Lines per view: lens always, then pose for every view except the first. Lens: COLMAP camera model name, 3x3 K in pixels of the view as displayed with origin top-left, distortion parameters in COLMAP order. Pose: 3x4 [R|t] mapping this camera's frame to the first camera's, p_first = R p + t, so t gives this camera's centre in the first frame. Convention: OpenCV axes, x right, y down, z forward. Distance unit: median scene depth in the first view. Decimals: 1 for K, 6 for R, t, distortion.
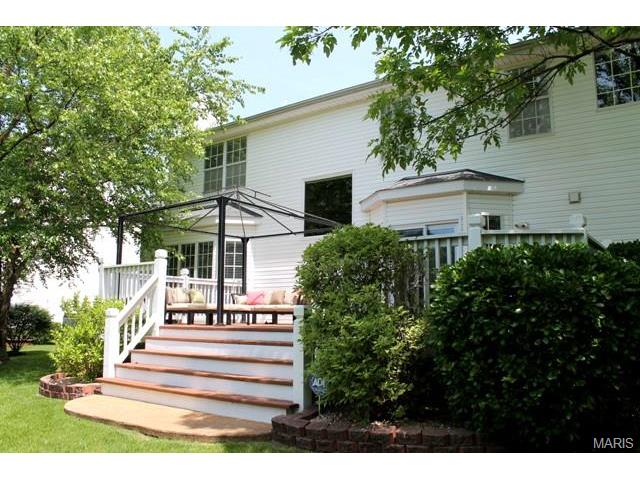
lens RADIAL K [[557.7, 0, 318.9], [0, 557.7, 239.8], [0, 0, 1]] dist [-0.094989, 0.021861]
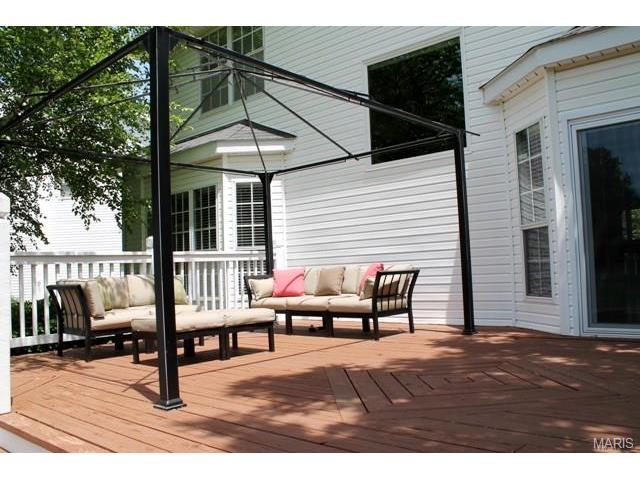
lens RADIAL K [[557.7, 0, 317.9], [0, 557.7, 240.9], [0, 0, 1]] dist [-0.094989, 0.021861]
pose [[0.995213, -0.052069, -0.082700, -0.037065], [0.058796, 0.994970, 0.081103, 0.021290], [0.078061, -0.085577, 0.993269, 0.438960]]
